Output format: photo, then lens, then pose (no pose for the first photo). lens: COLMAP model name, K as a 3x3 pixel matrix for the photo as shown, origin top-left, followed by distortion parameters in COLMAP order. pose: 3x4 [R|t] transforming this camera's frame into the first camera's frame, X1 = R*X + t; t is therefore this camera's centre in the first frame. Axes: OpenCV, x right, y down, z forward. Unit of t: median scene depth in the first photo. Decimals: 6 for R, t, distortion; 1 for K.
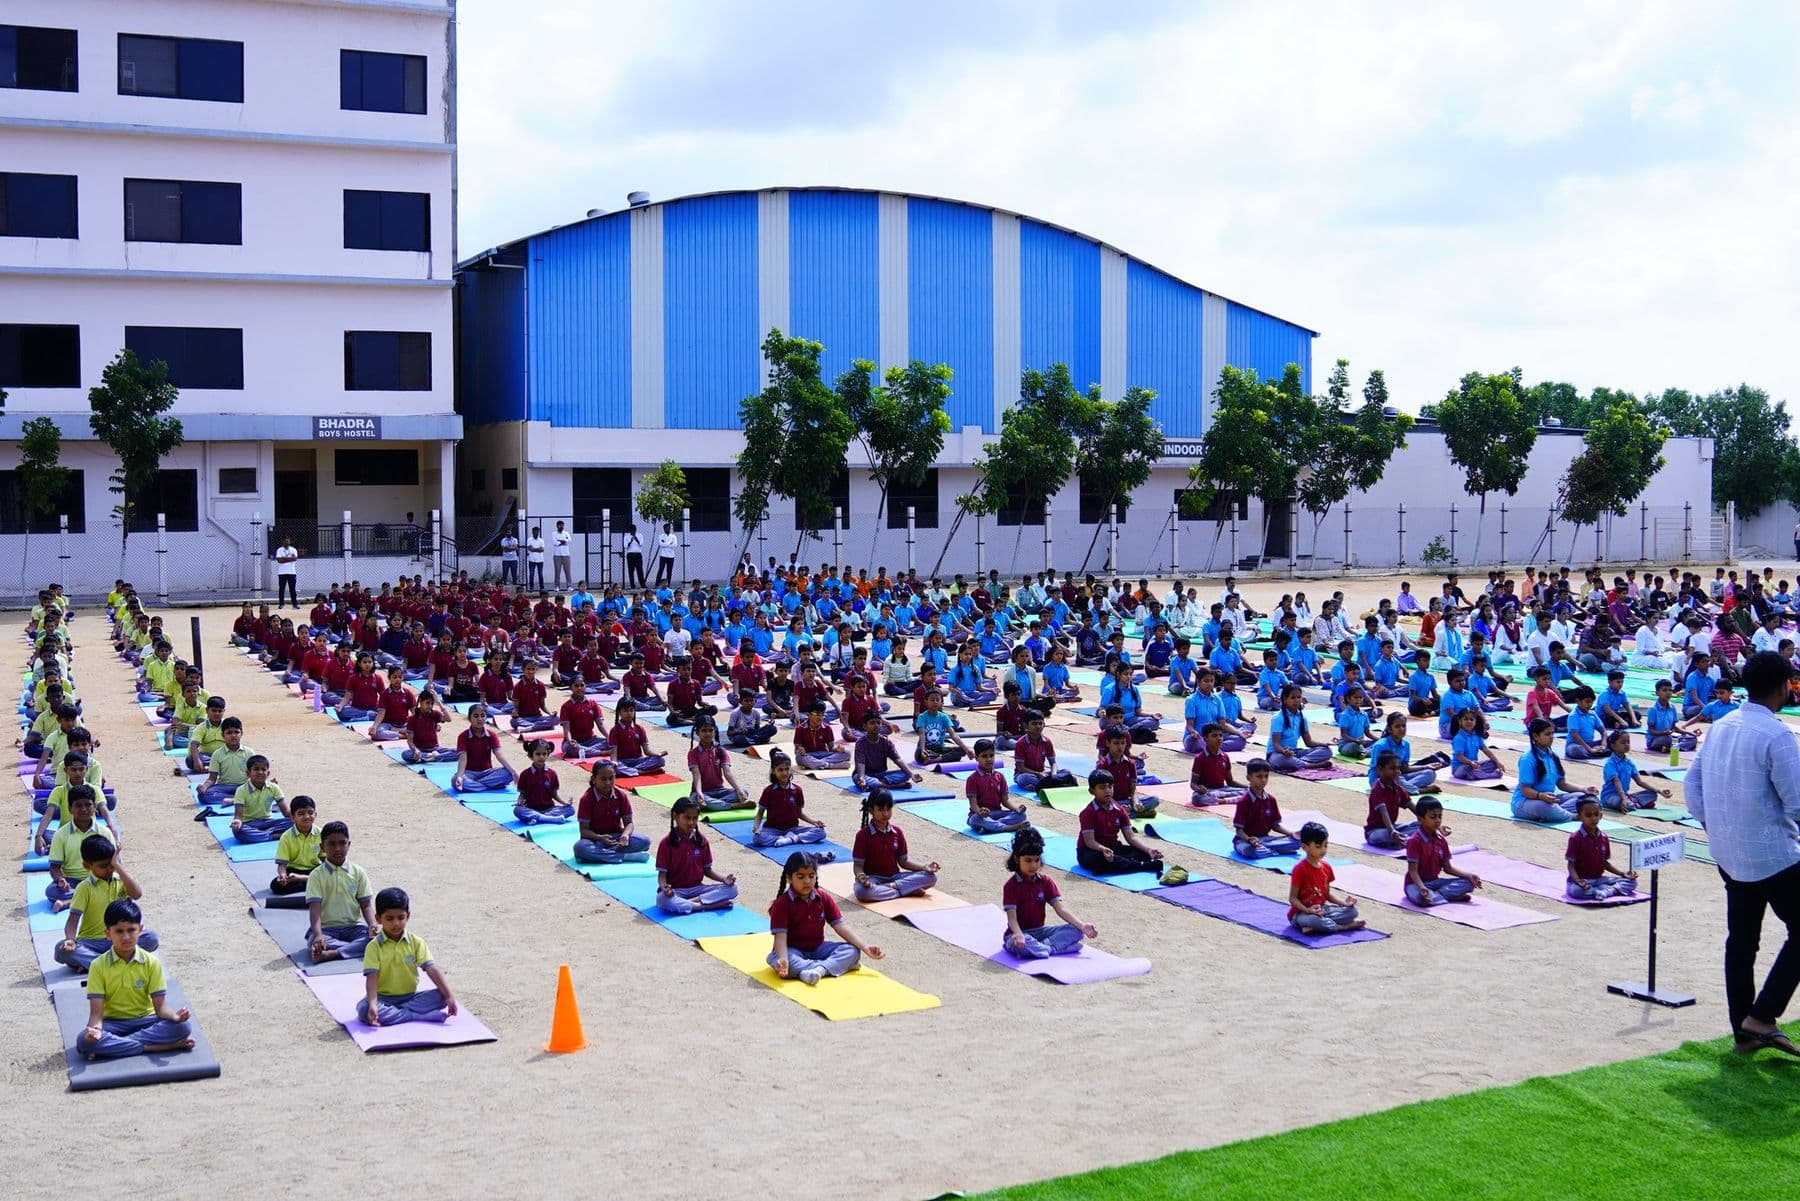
lens RADIAL K [[1934.3, 0, 895.4], [0, 1934.3, 599.3], [0, 0, 1]] dist [-0.100437, 0.000000]
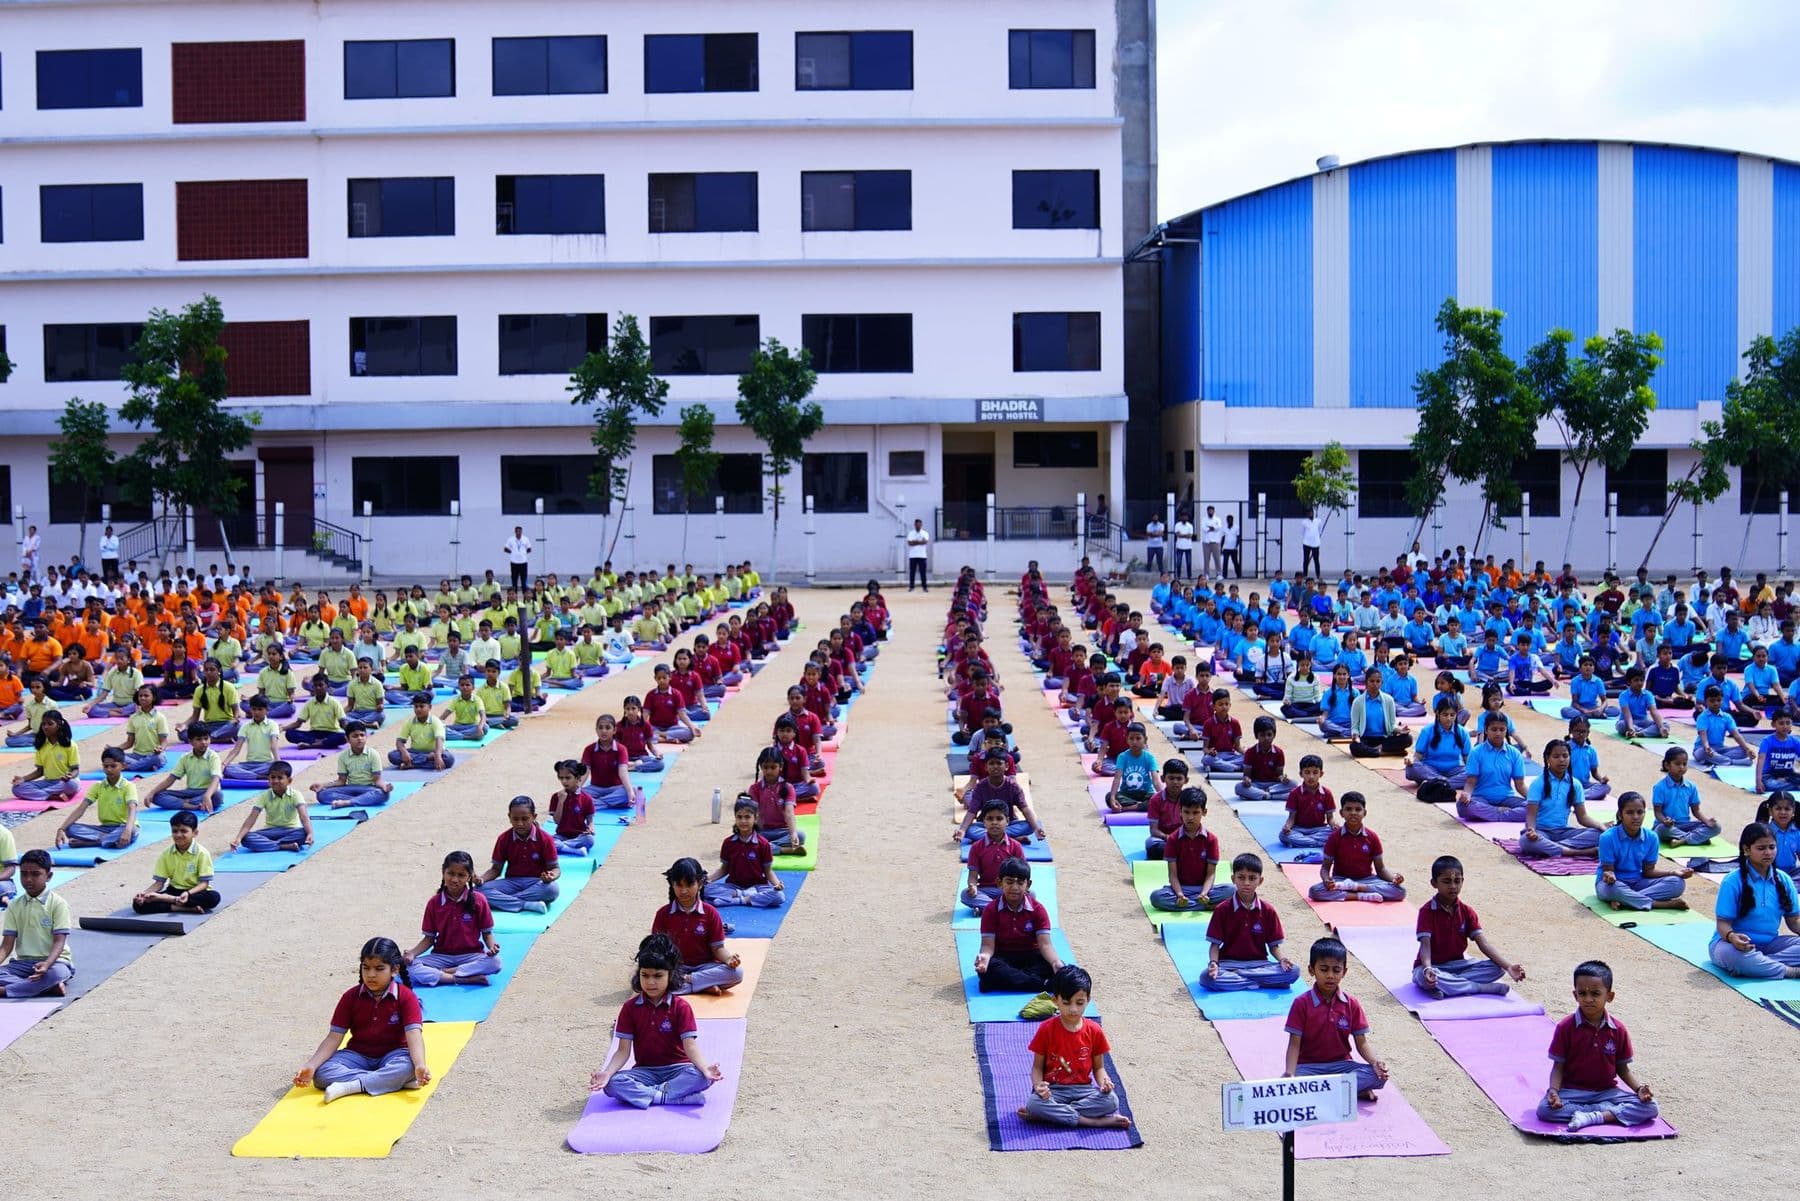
lens RADIAL K [[1934.3, 0, 886.8], [0, 1934.3, 596.3], [0, 0, 1]] dist [-0.100437, 0.000000]
pose [[0.897961, 0.026595, -0.439271, 0.098773], [-0.022393, 0.999641, 0.014745, -0.006278], [0.439505, -0.003403, 0.898234, 0.070977]]
